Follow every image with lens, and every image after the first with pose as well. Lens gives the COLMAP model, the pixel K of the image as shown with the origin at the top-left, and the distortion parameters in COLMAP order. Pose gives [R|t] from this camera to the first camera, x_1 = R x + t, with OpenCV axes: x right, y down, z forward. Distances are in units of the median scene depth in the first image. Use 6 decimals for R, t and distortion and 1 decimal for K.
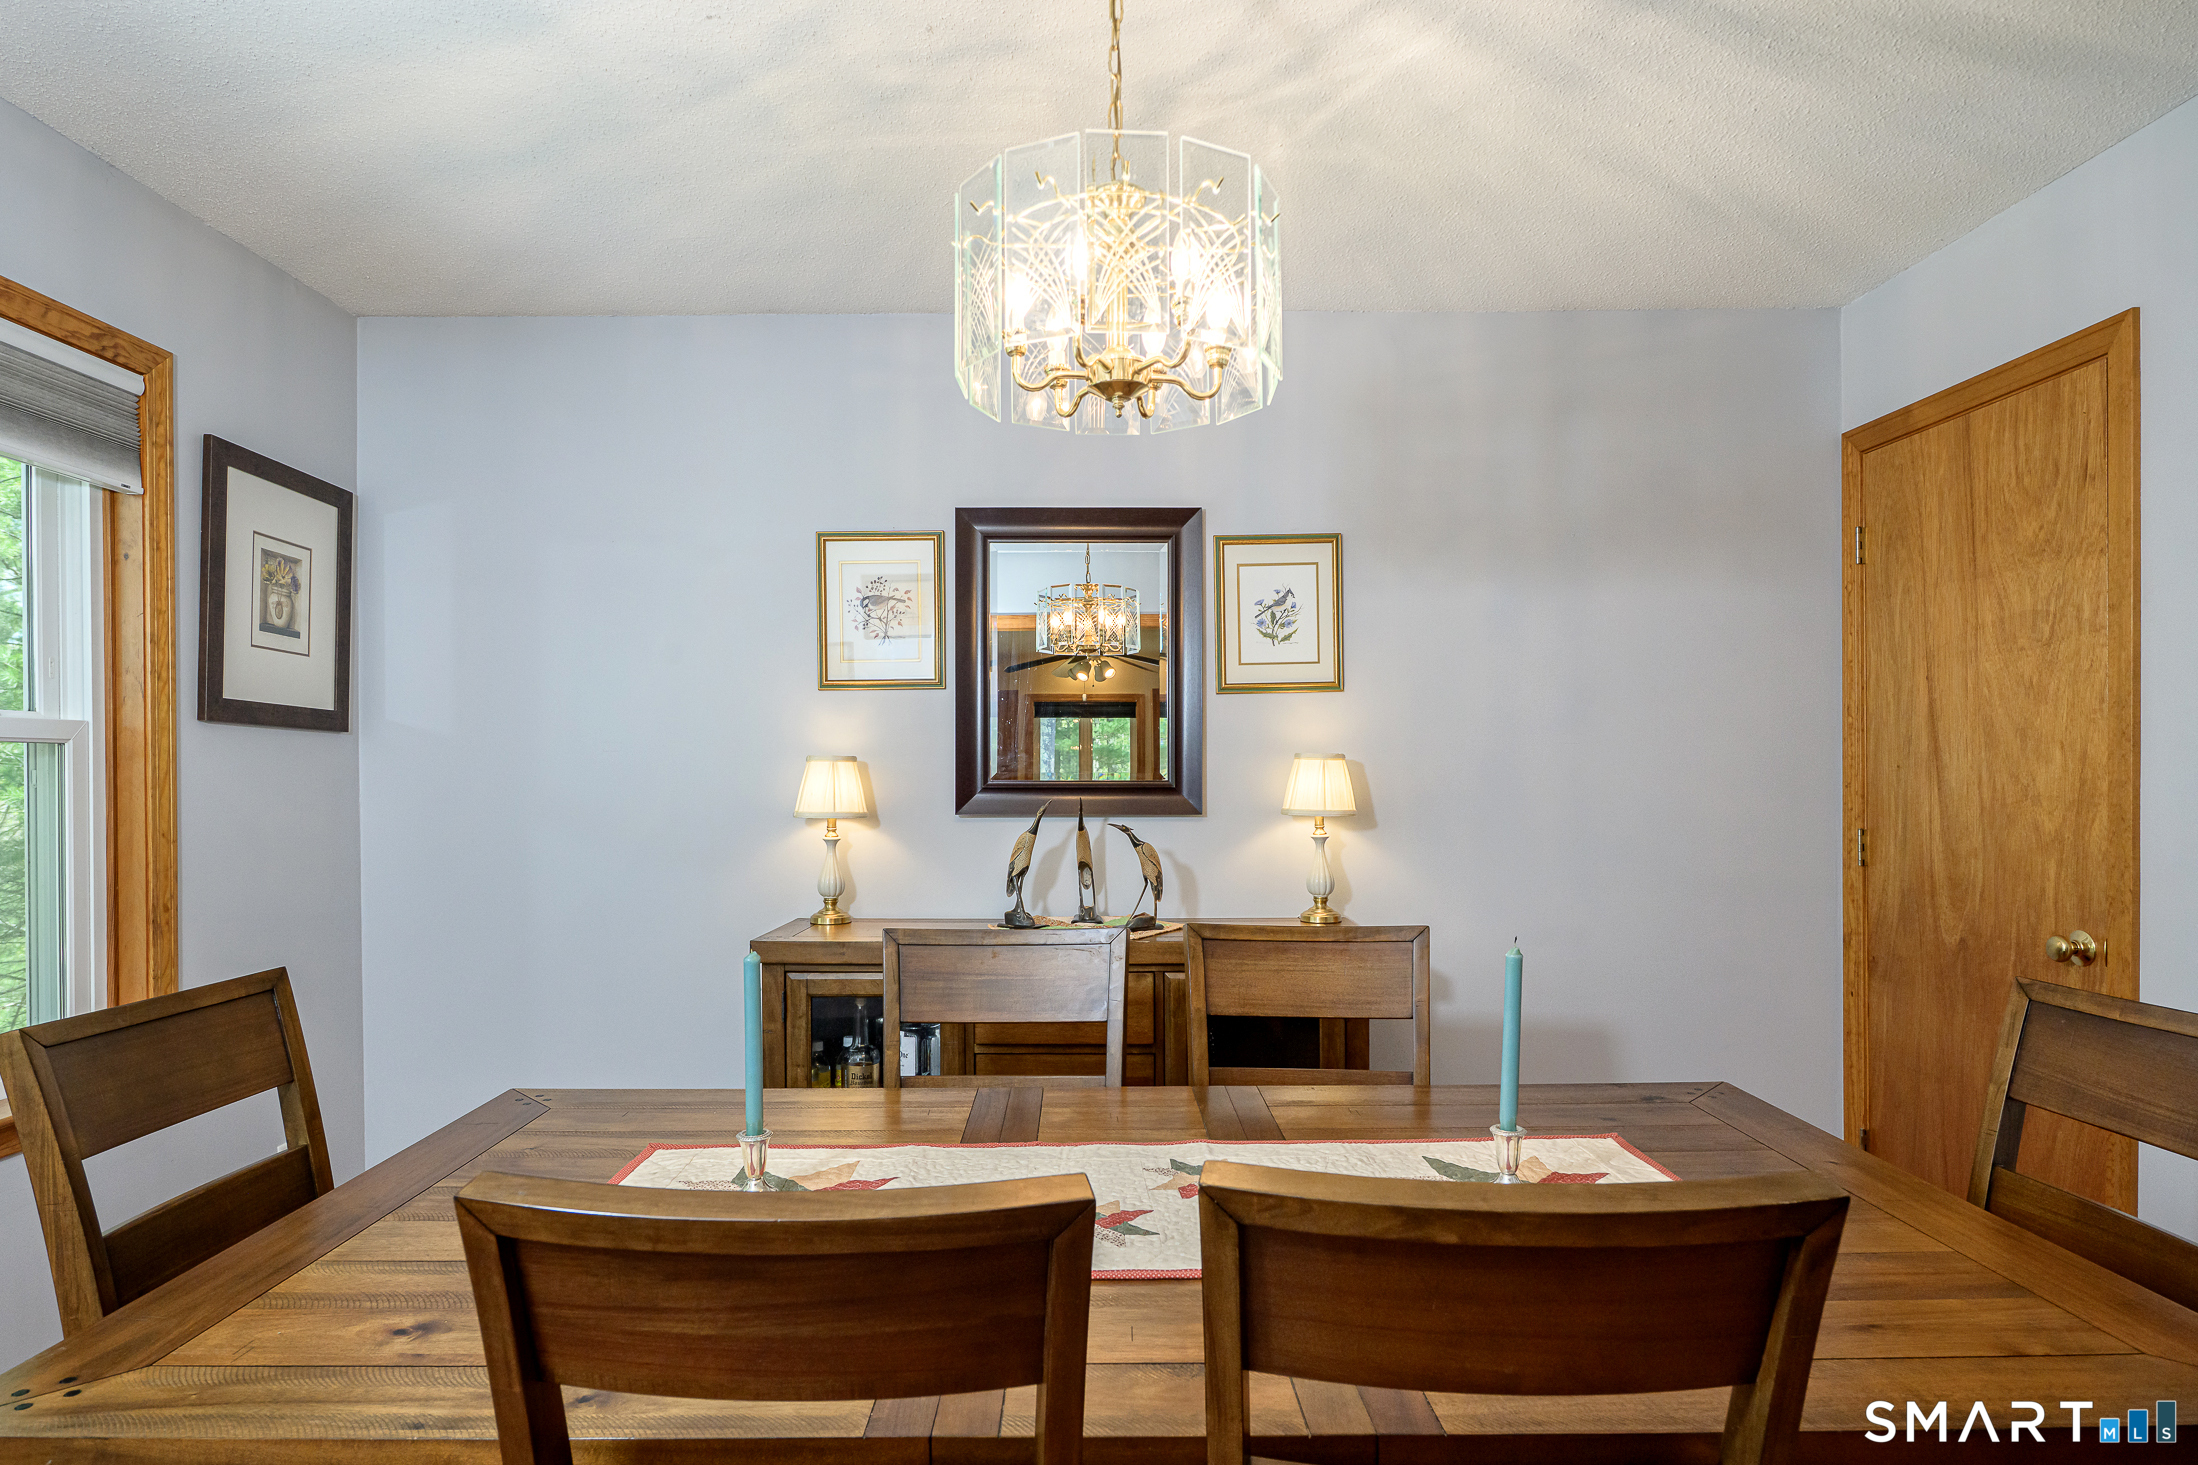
lens RADIAL K [[1200.2, 0, 1097.1], [0, 1200.2, 786.6], [0, 0, 1]] dist [-0.002977, -0.000817]
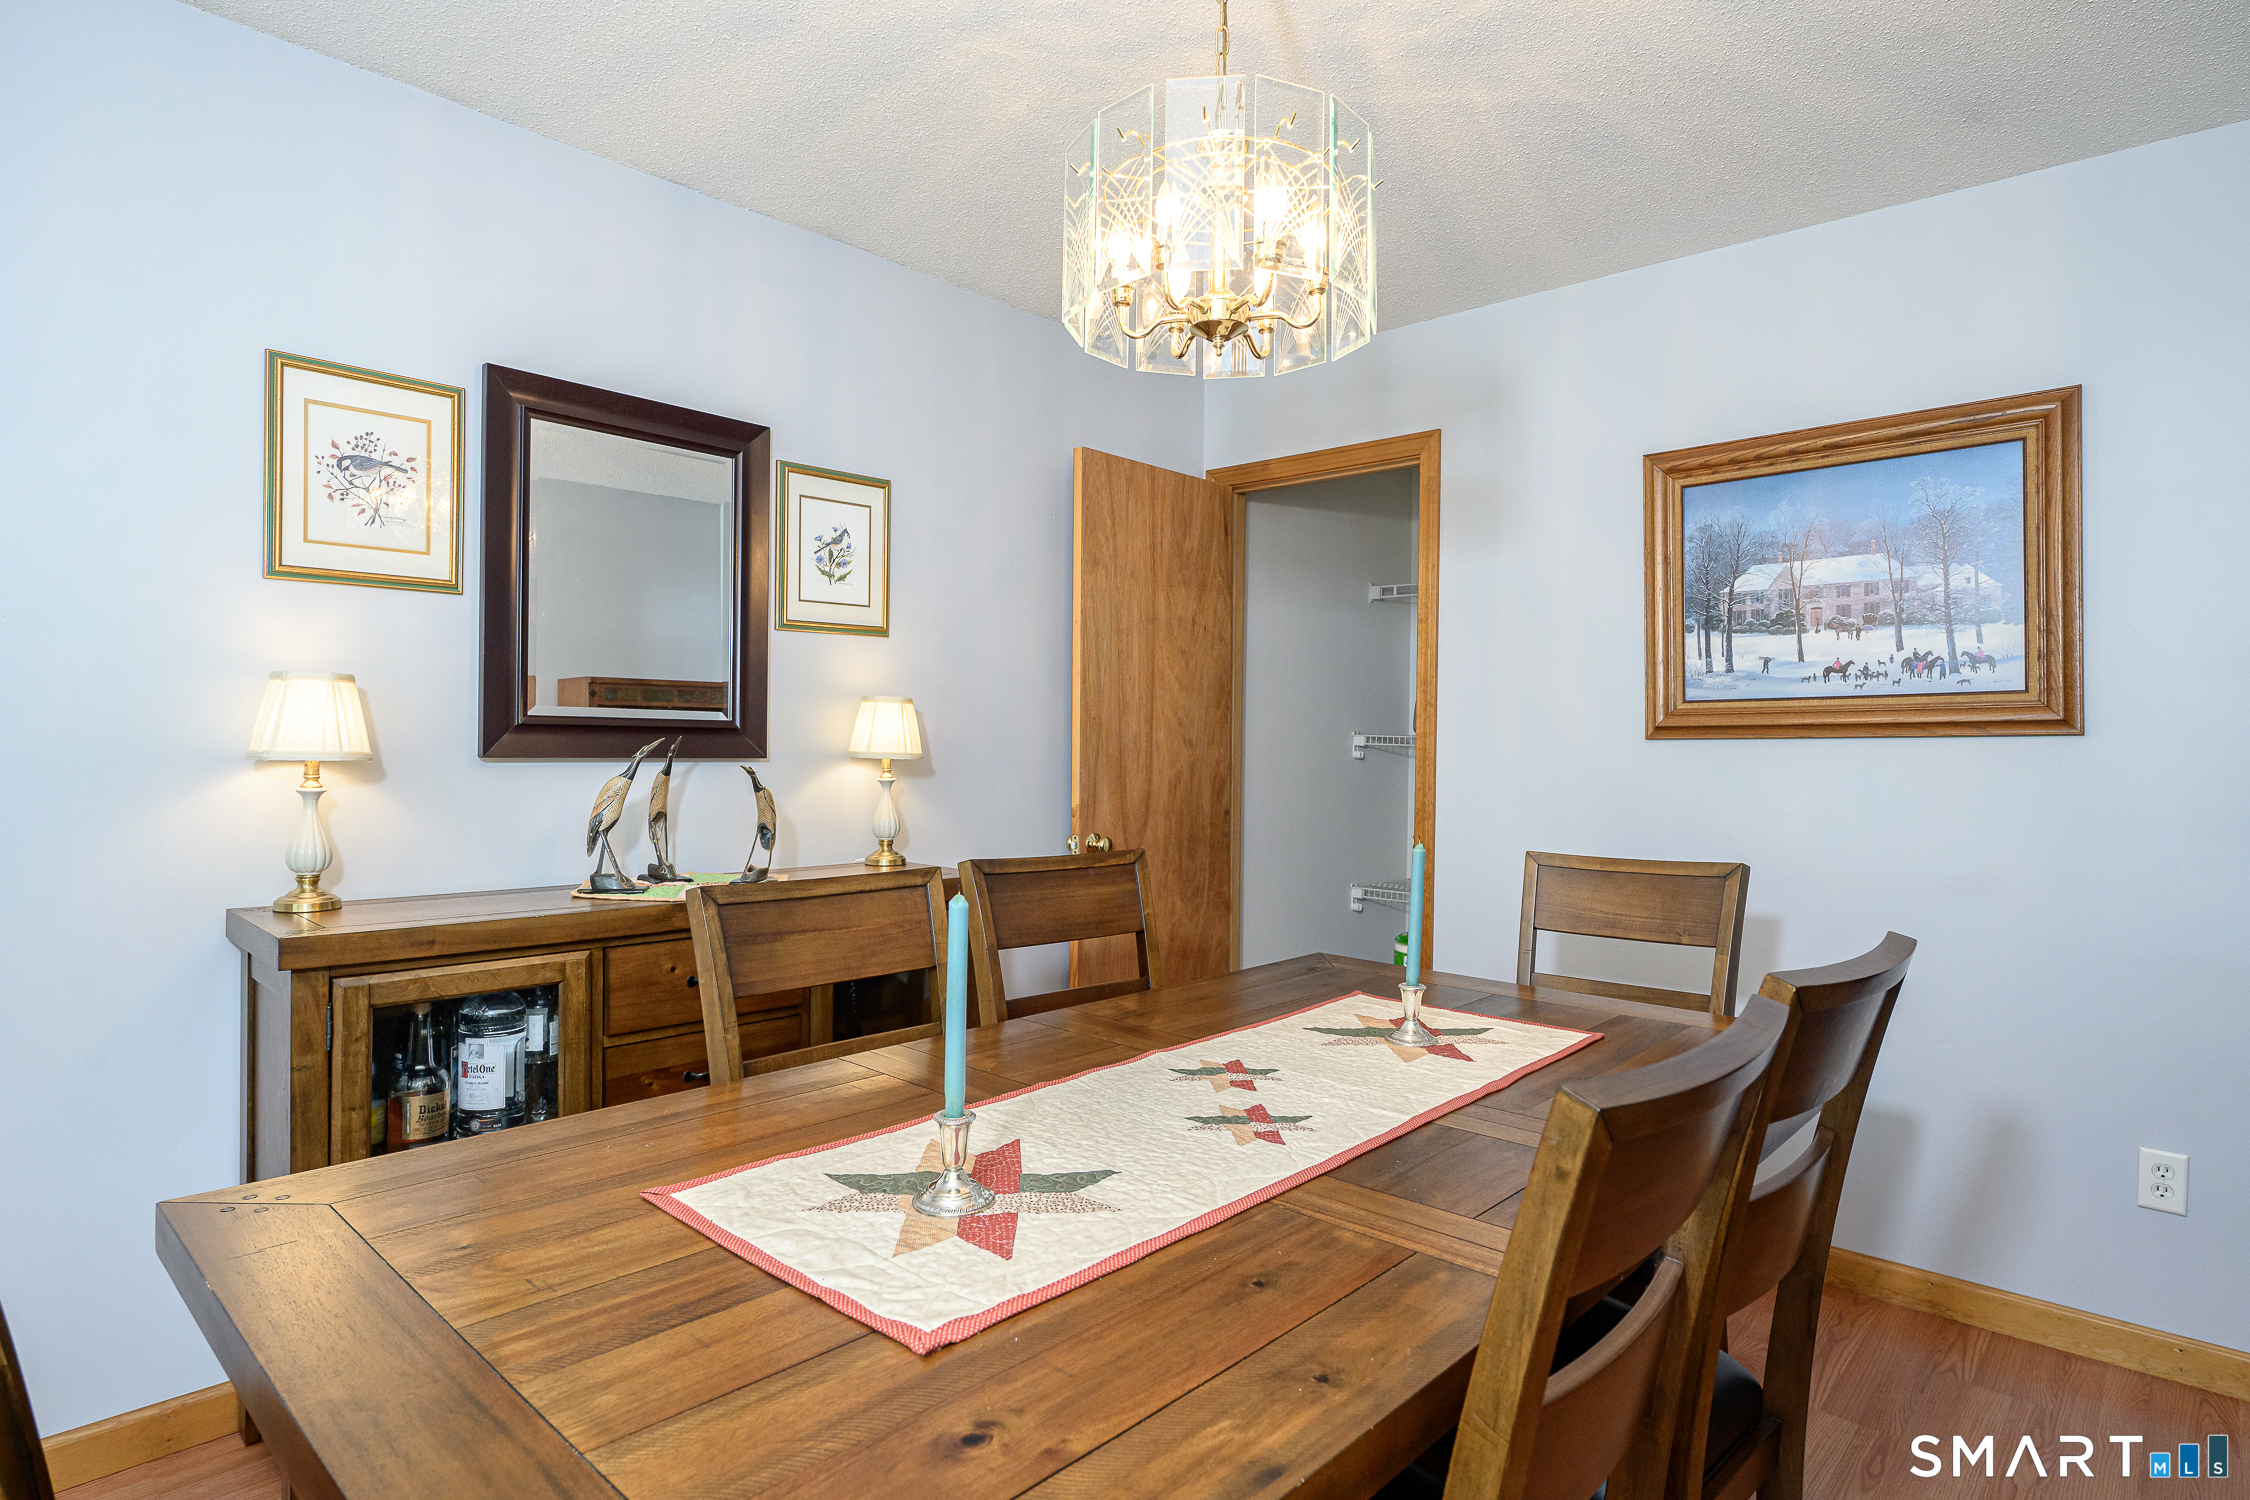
lens RADIAL K [[1181.6, 0, 1125.0], [0, 1181.6, 750.0], [0, 0, 1]] dist [0.000773, 0.000179]
pose [[0.690523, 0.007440, 0.723272, -0.382350], [-0.004695, 0.999972, -0.005805, 0.020913], [-0.723295, 0.000613, 0.690539, 0.169696]]
